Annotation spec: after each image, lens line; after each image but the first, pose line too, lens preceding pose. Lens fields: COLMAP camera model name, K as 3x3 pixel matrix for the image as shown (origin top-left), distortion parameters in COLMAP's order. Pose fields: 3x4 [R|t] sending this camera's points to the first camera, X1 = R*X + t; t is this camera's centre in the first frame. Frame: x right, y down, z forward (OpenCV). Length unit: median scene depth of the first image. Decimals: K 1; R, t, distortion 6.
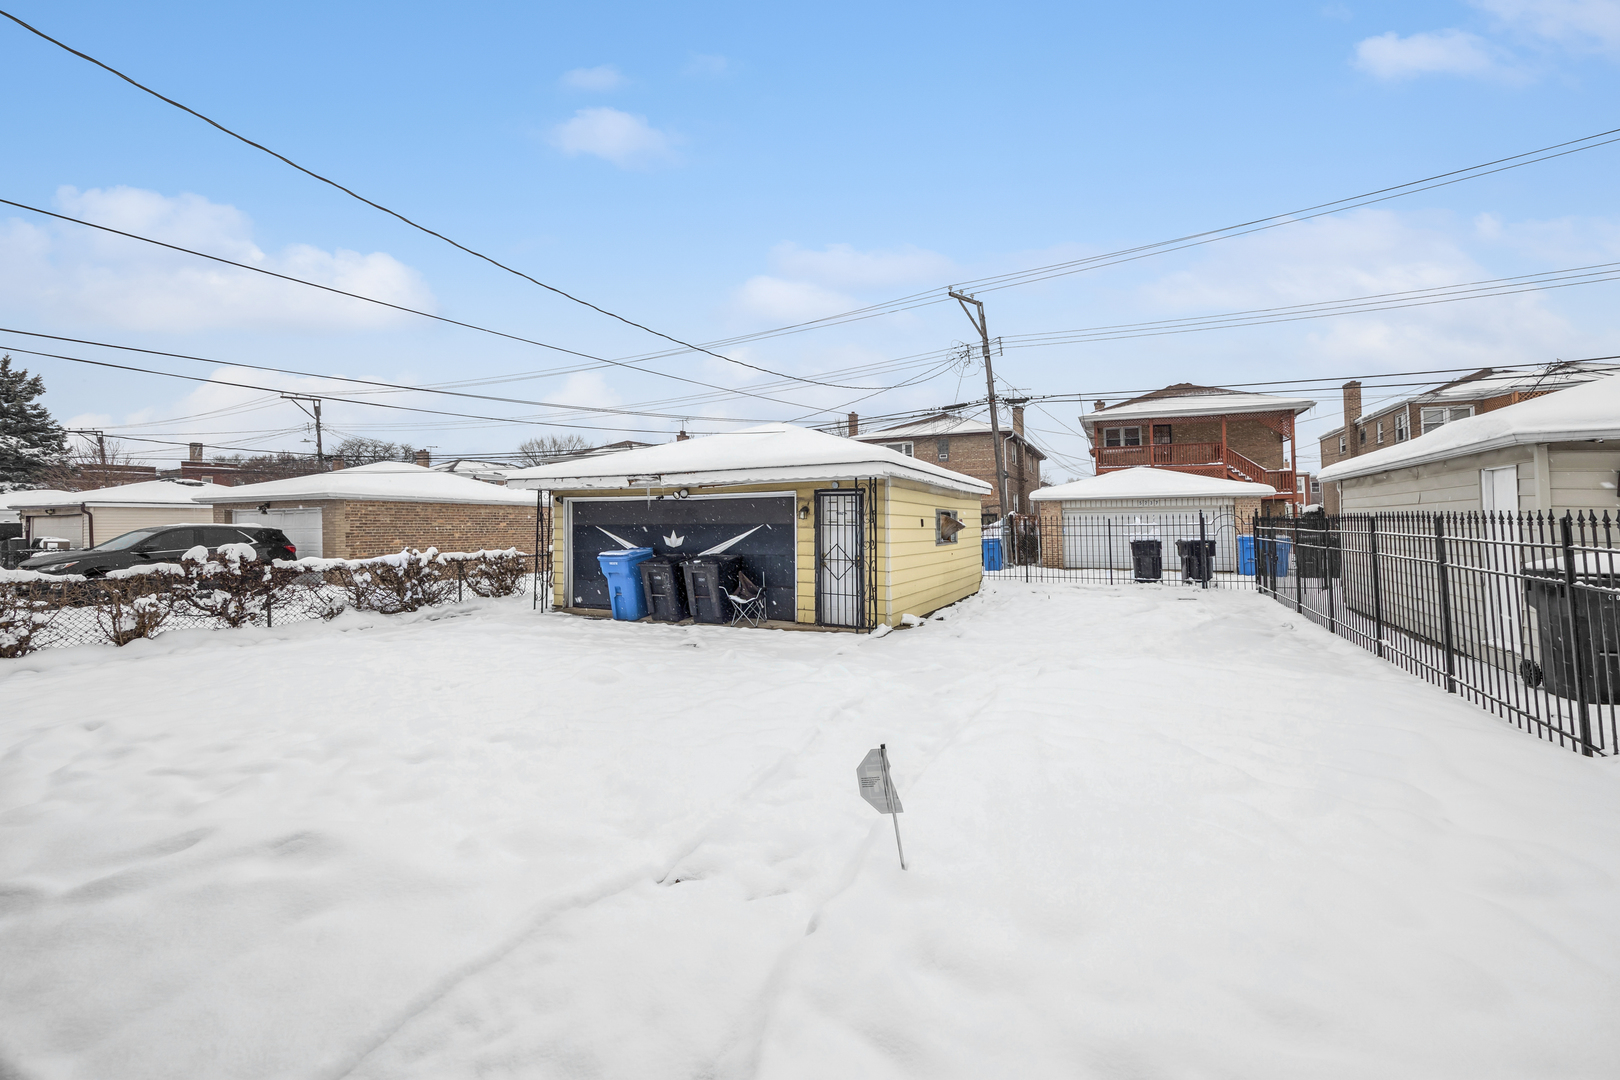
lens RADIAL K [[618.9, 0, 804.1], [0, 618.9, 534.0], [0, 0, 1]] dist [-0.005170, 0.000699]
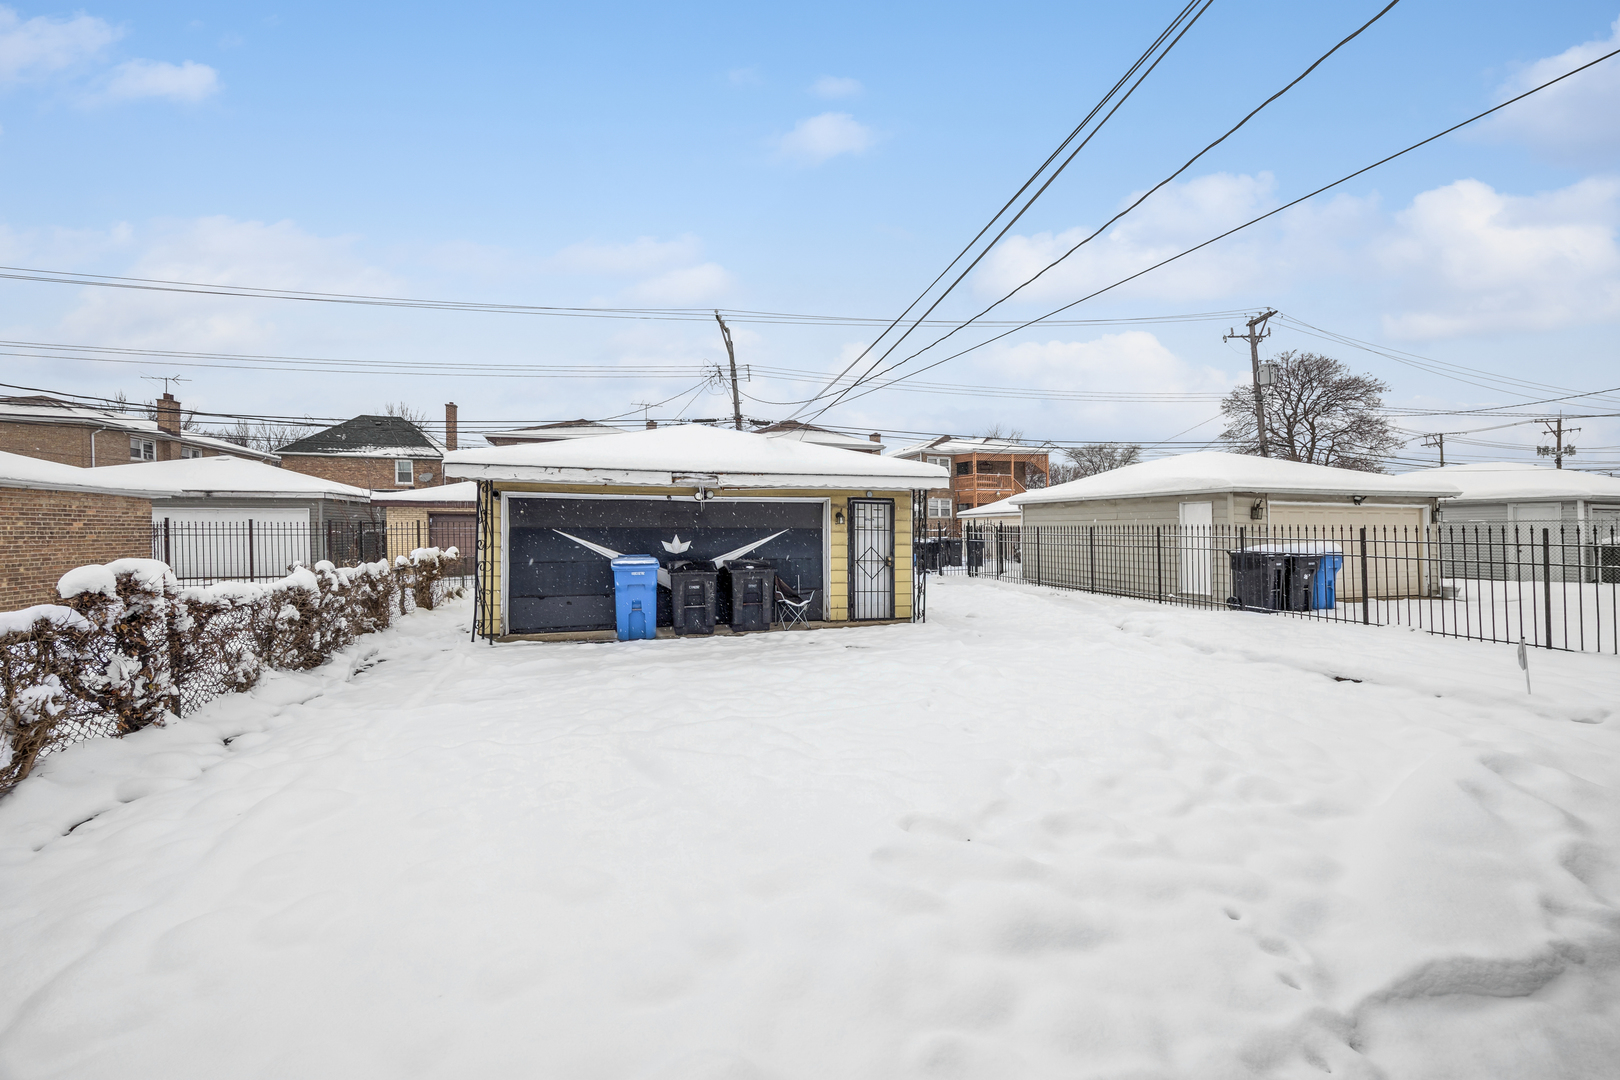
lens RADIAL K [[618.9, 0, 743.3], [0, 618.9, 533.5], [0, 0, 1]] dist [-0.005170, 0.000699]
pose [[0.761981, 0.002238, 0.647595, -0.824630], [0.004810, 0.999947, -0.009115, 0.001211], [-0.647581, 0.010061, 0.761930, 0.286919]]
